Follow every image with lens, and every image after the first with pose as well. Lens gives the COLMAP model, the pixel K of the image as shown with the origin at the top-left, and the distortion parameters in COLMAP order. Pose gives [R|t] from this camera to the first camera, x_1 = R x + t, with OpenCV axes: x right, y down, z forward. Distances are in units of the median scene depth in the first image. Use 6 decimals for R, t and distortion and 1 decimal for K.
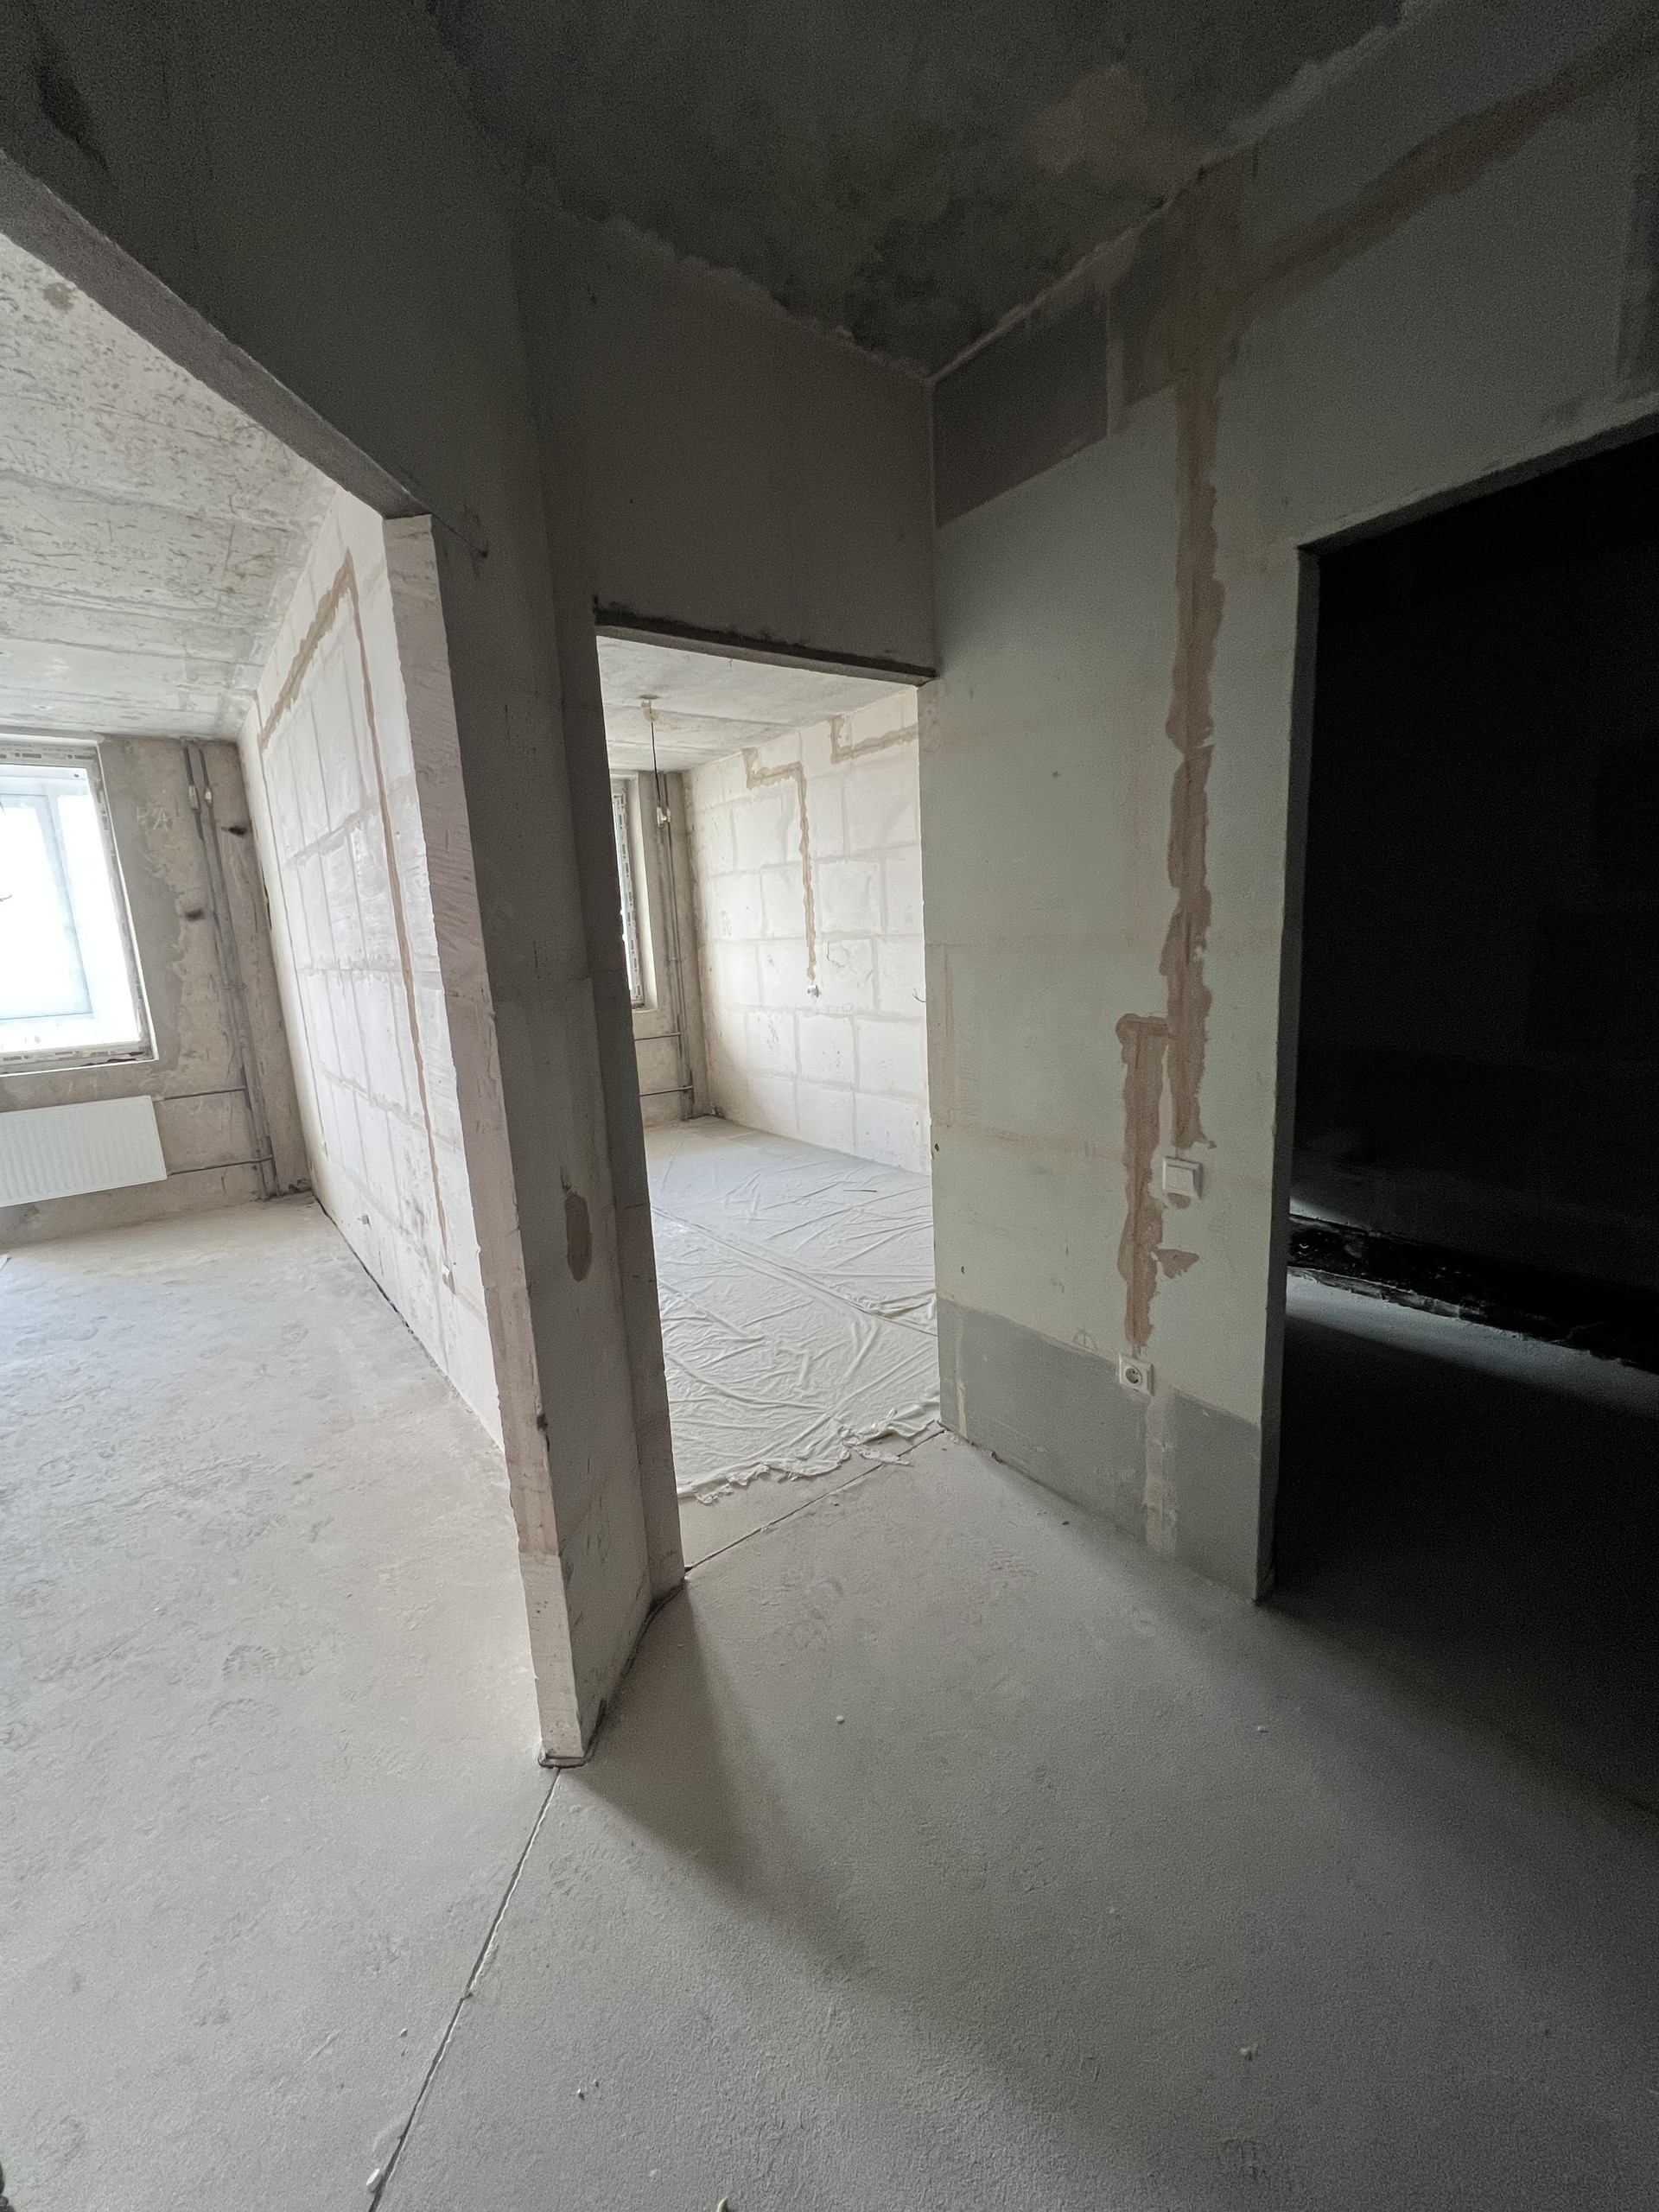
lens RADIAL K [[891.4, 0, 845.6], [0, 891.4, 1114.0], [0, 0, 1]] dist [-0.003421, -0.000156]
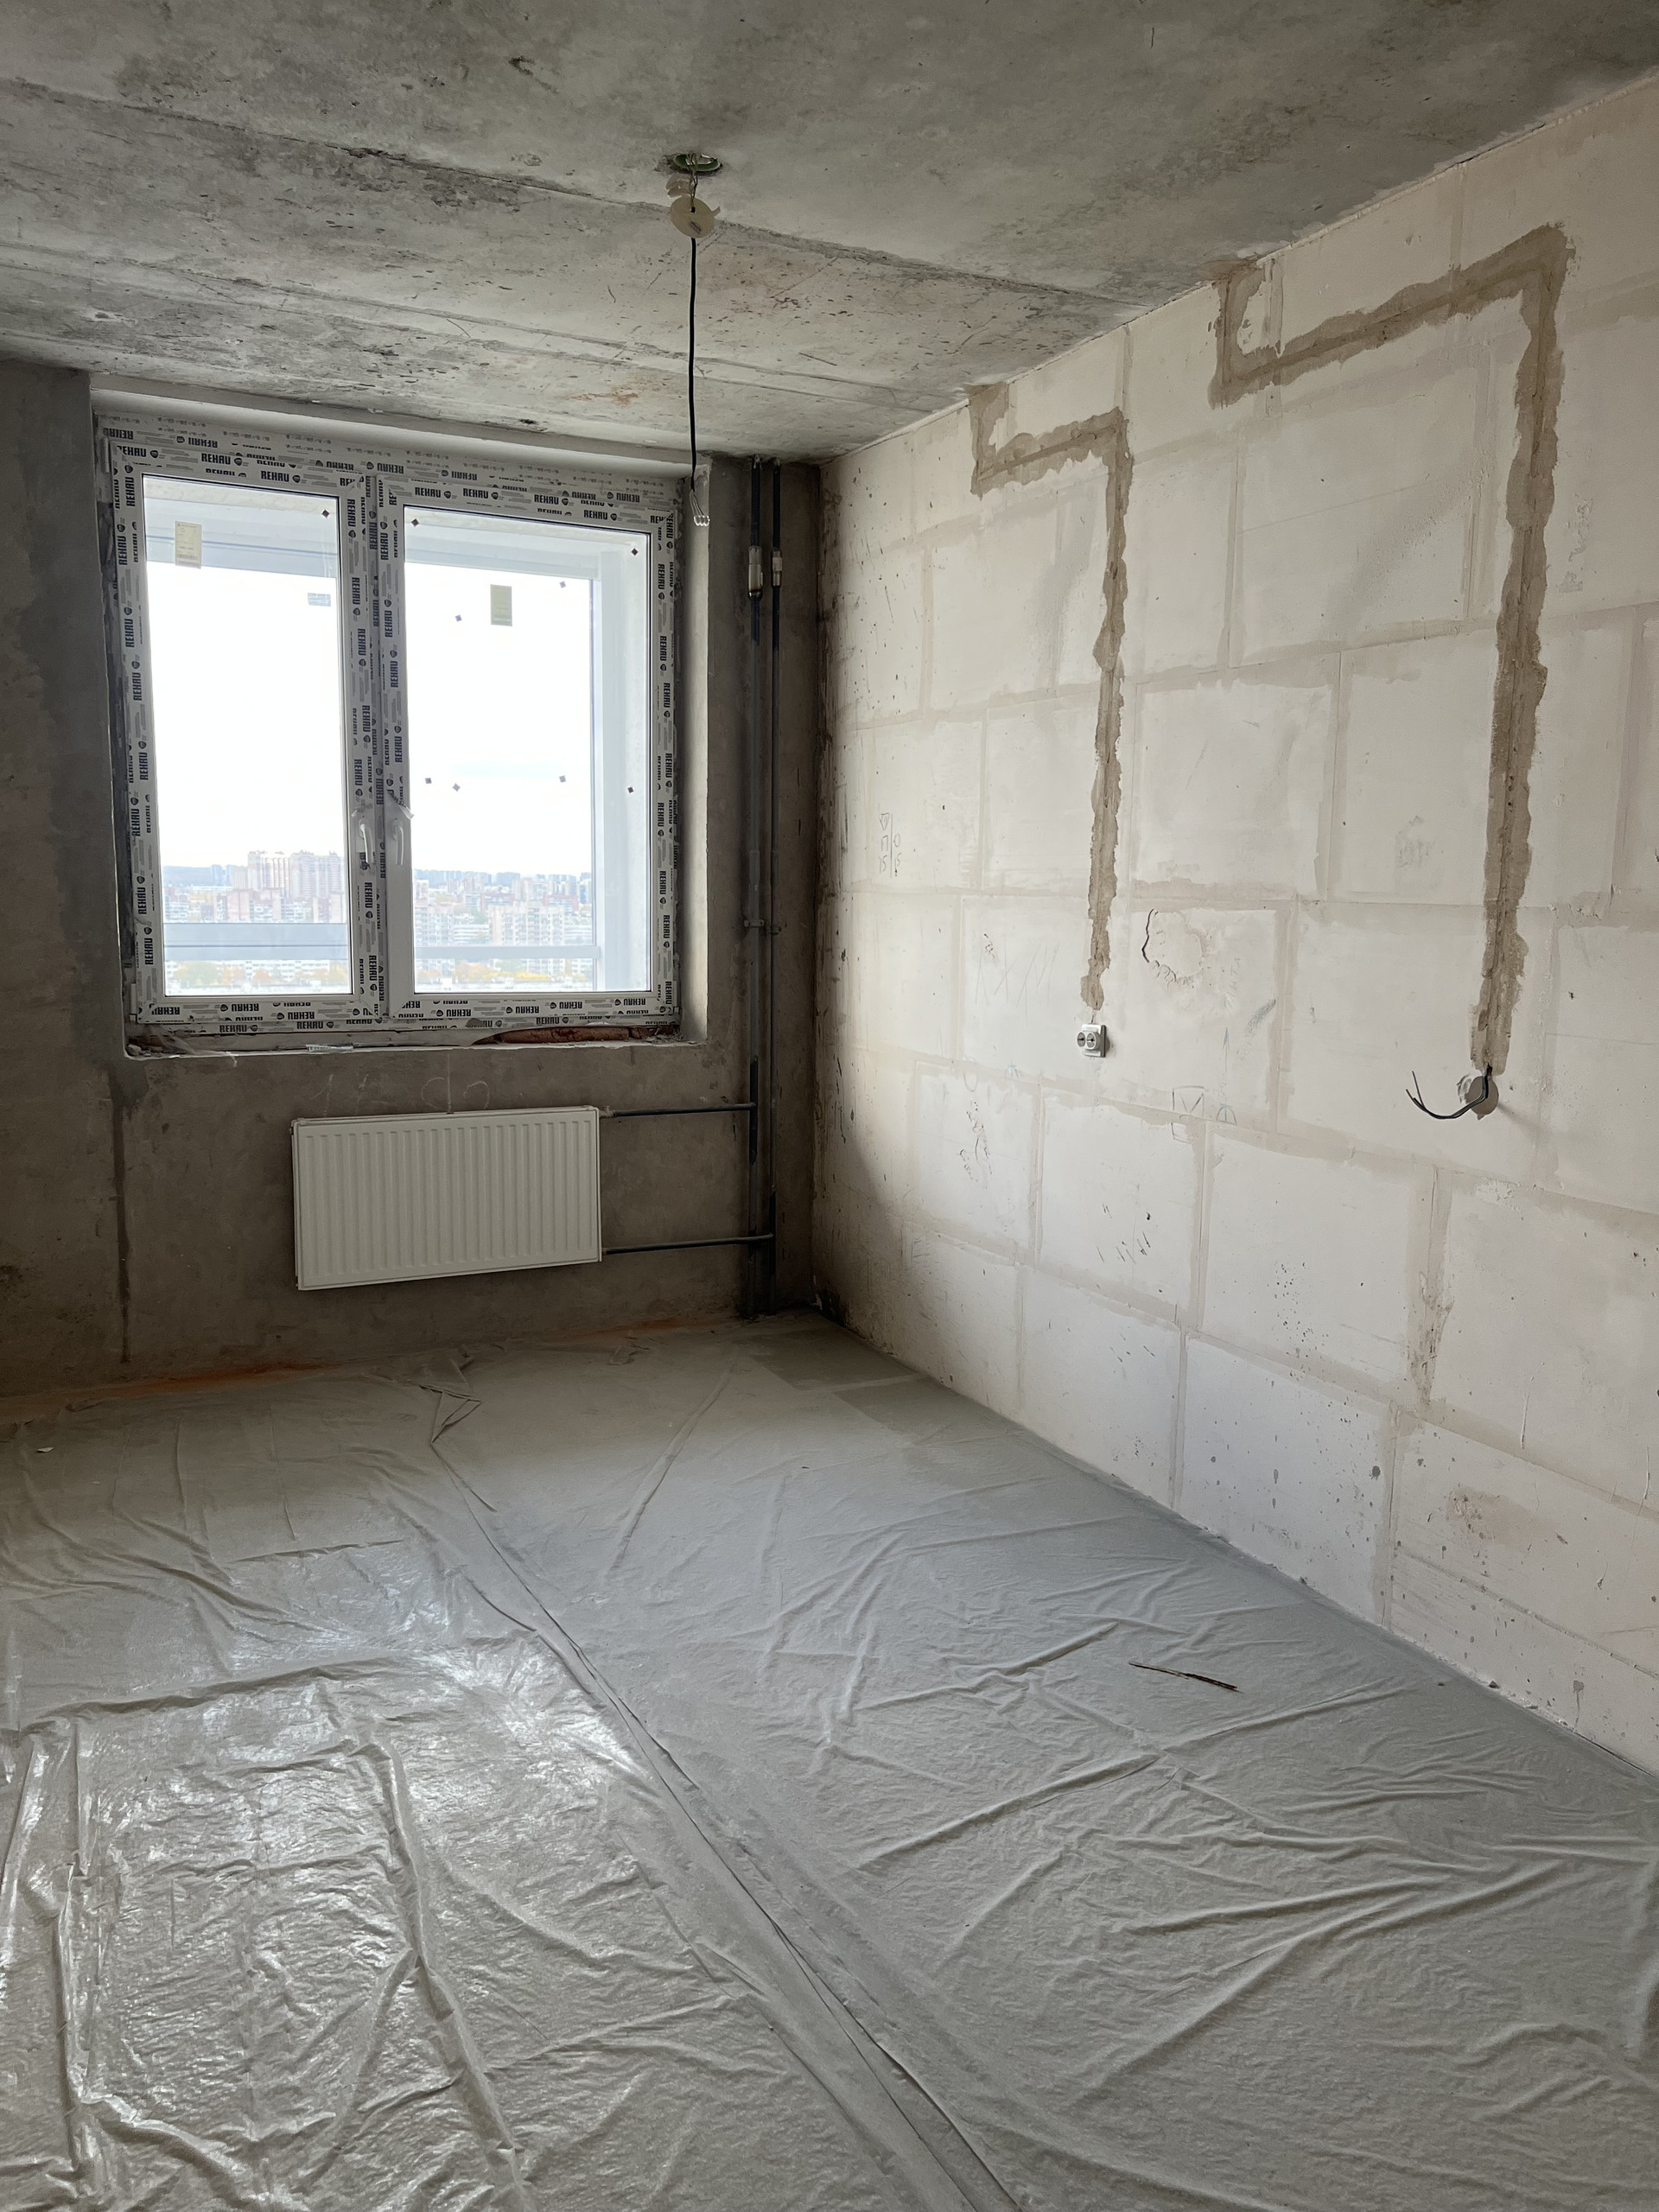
lens RADIAL K [[1657.9, 0, 810.8], [0, 1657.9, 1124.9], [0, 0, 1]] dist [0.074241, -0.015730]
pose [[0.975658, 0.091826, -0.199145, -0.010007], [-0.101058, 0.994204, -0.036678, -0.061282], [0.194623, 0.055911, 0.979283, 0.287967]]
